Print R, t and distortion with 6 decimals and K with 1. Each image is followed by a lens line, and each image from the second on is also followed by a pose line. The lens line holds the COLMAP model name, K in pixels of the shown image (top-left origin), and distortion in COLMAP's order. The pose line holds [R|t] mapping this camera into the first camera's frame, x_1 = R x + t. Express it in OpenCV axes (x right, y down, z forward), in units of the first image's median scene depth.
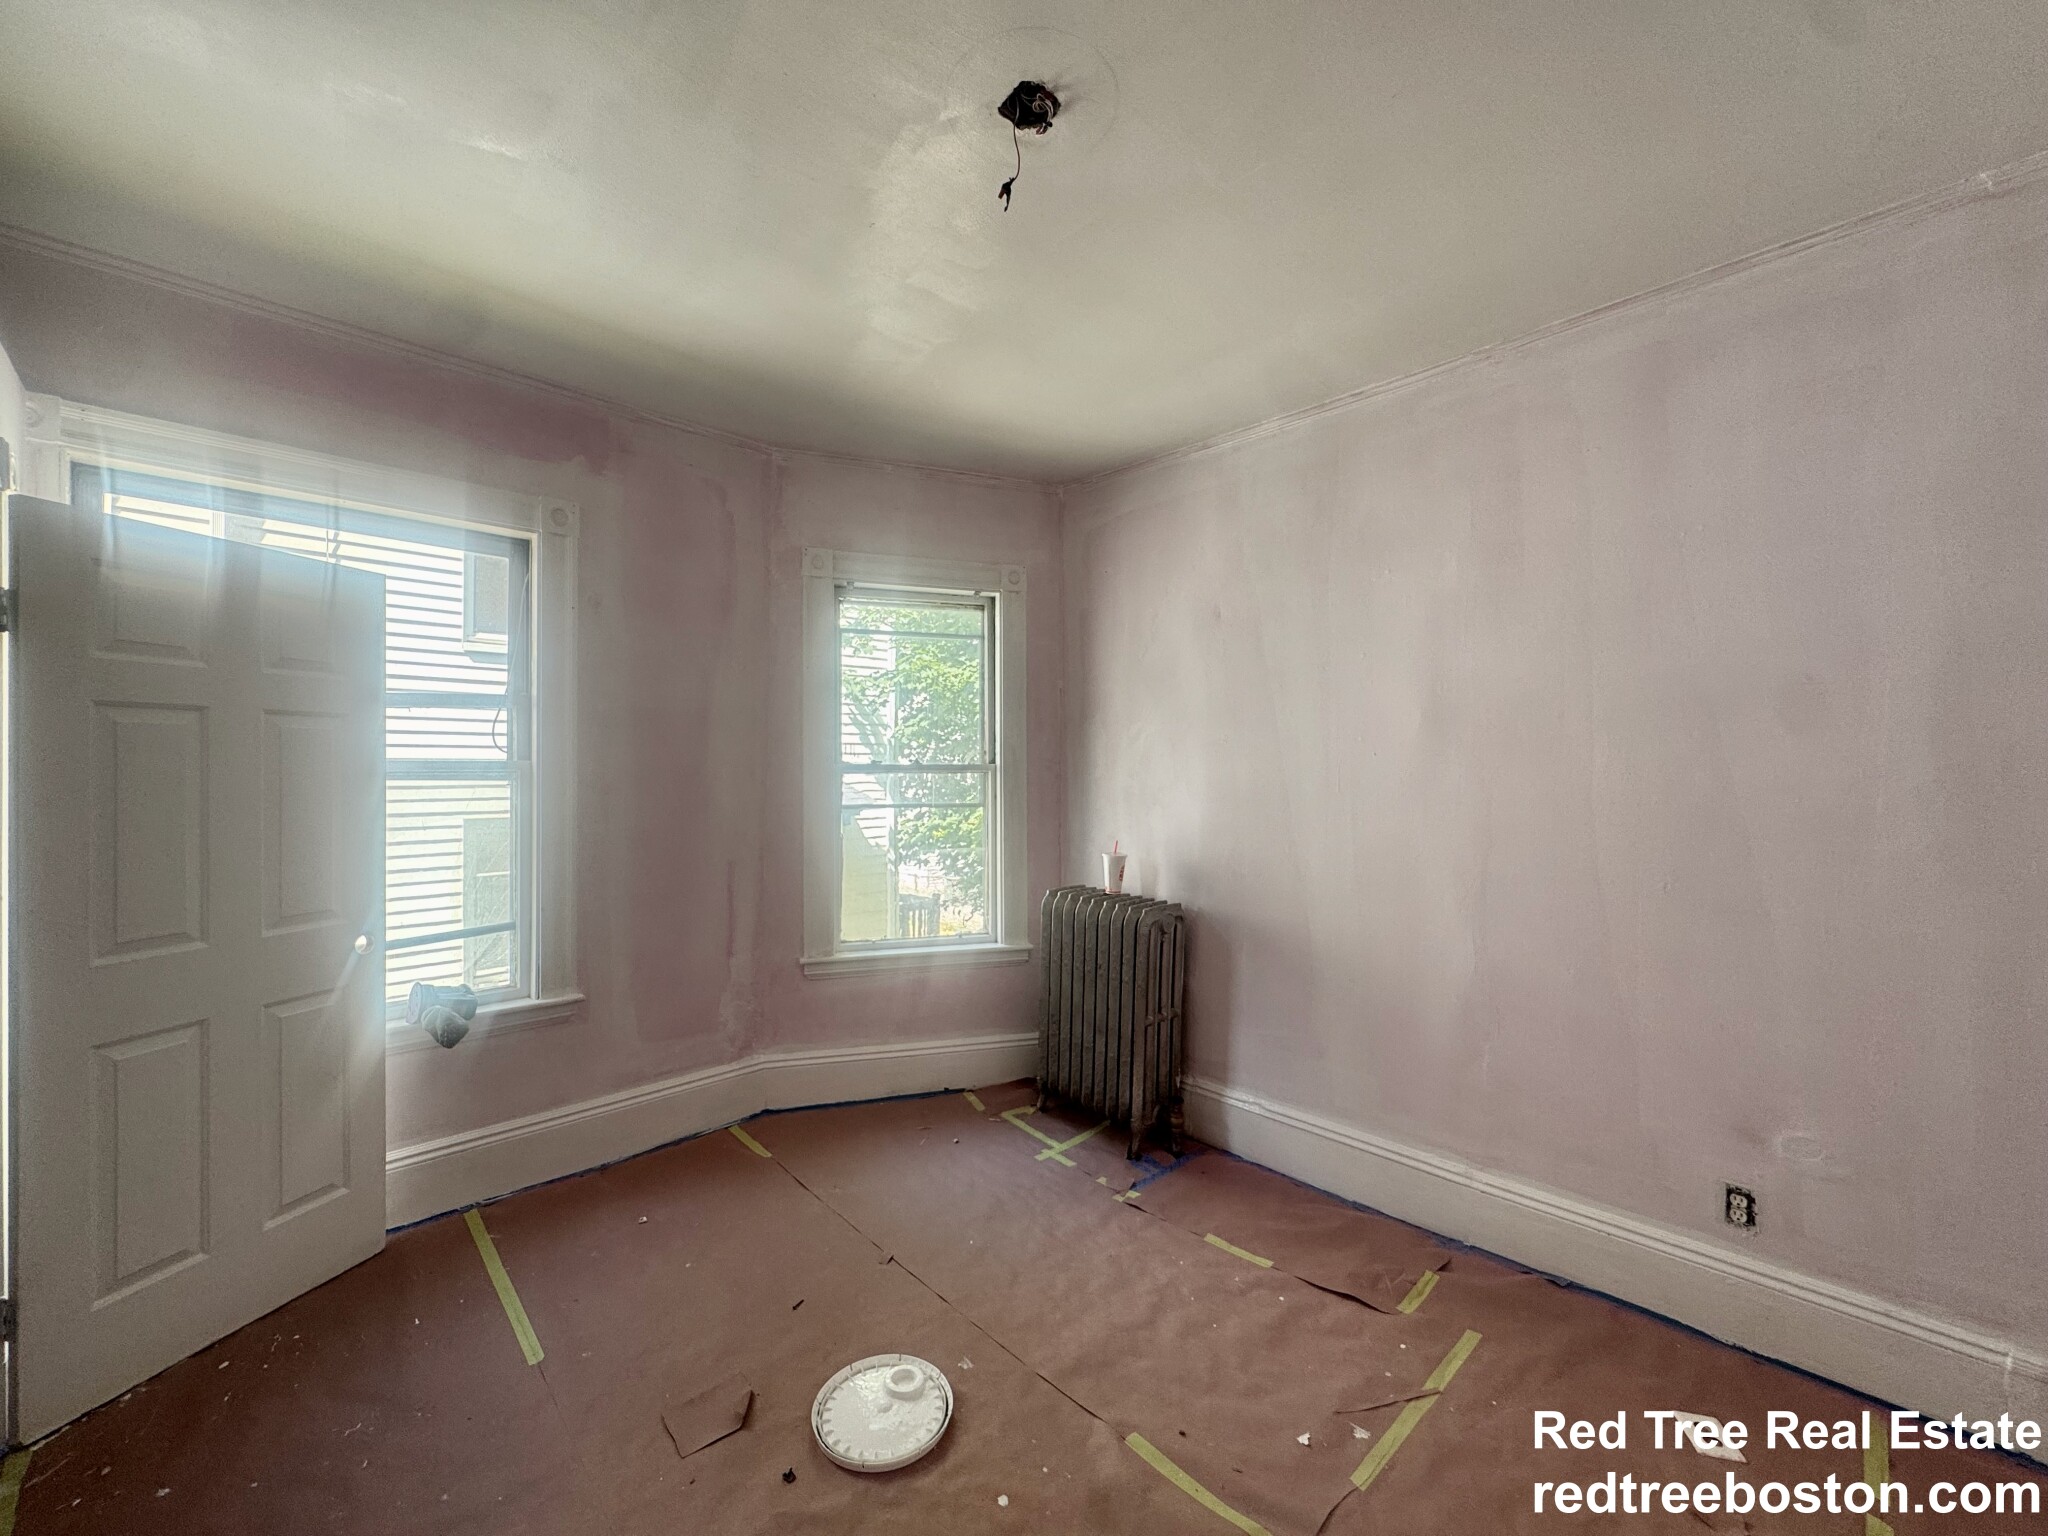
lens RADIAL K [[817.8, 0, 1034.8], [0, 817.8, 771.1], [0, 0, 1]] dist [-0.004171, 0.001297]
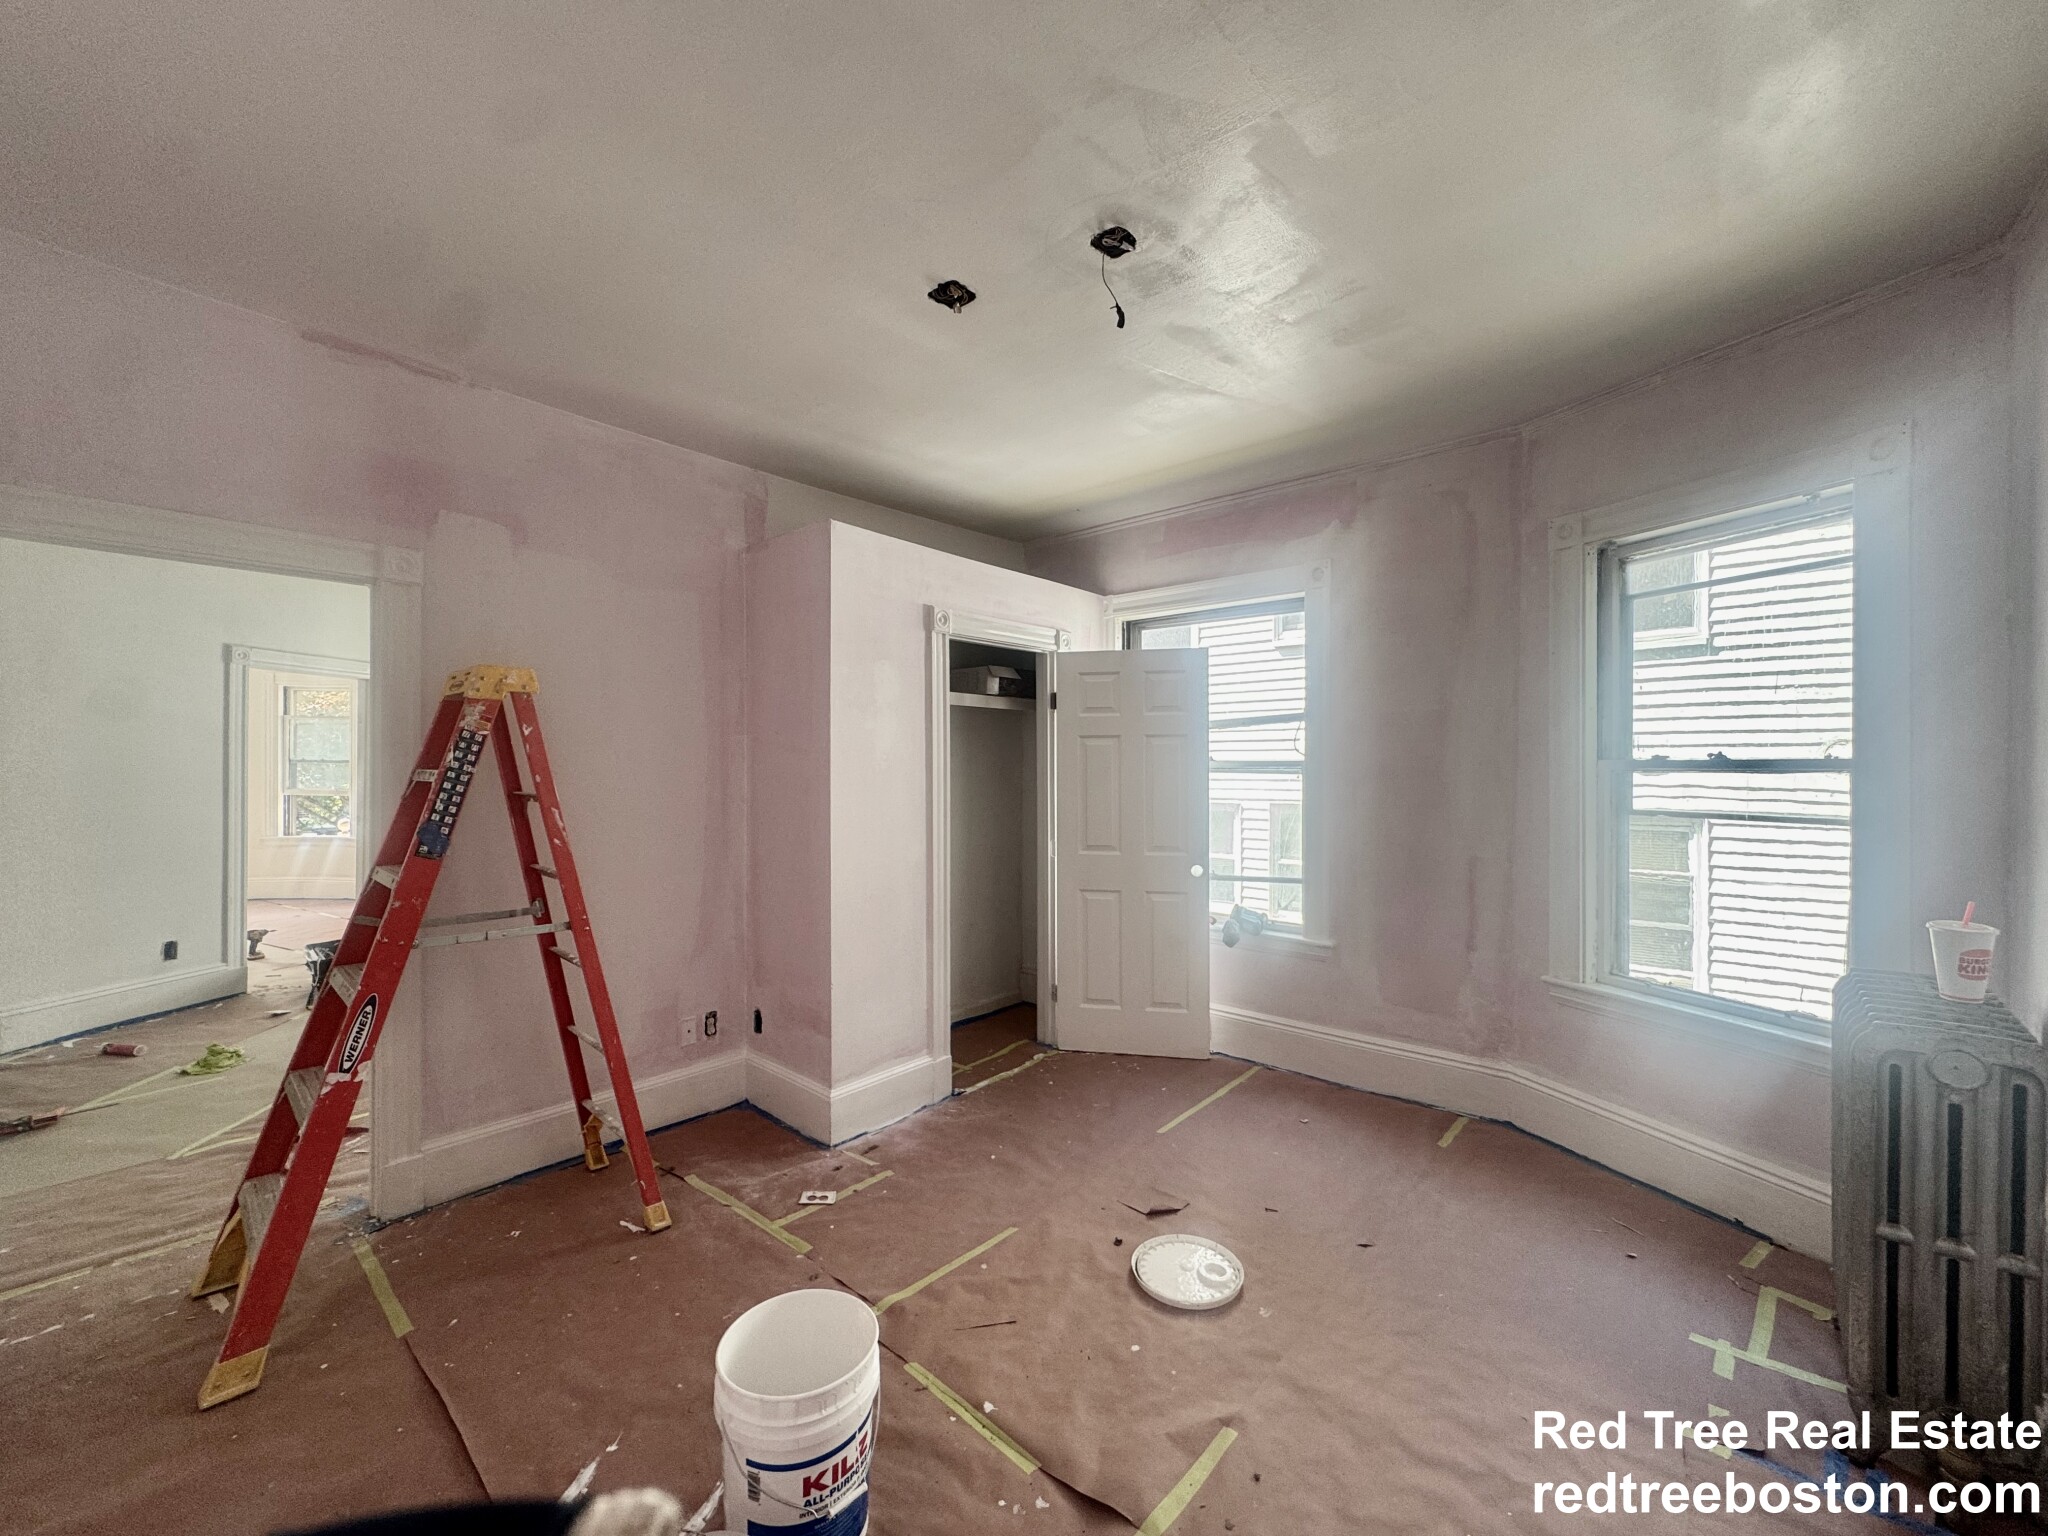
lens RADIAL K [[817.8, 0, 1011.5], [0, 817.8, 771.2], [0, 0, 1]] dist [-0.004171, 0.001297]
pose [[0.071156, 0.001827, -0.997464, 0.650118], [-0.004448, 0.999989, 0.001514, 0.005546], [0.997455, 0.004328, 0.071163, 0.390556]]
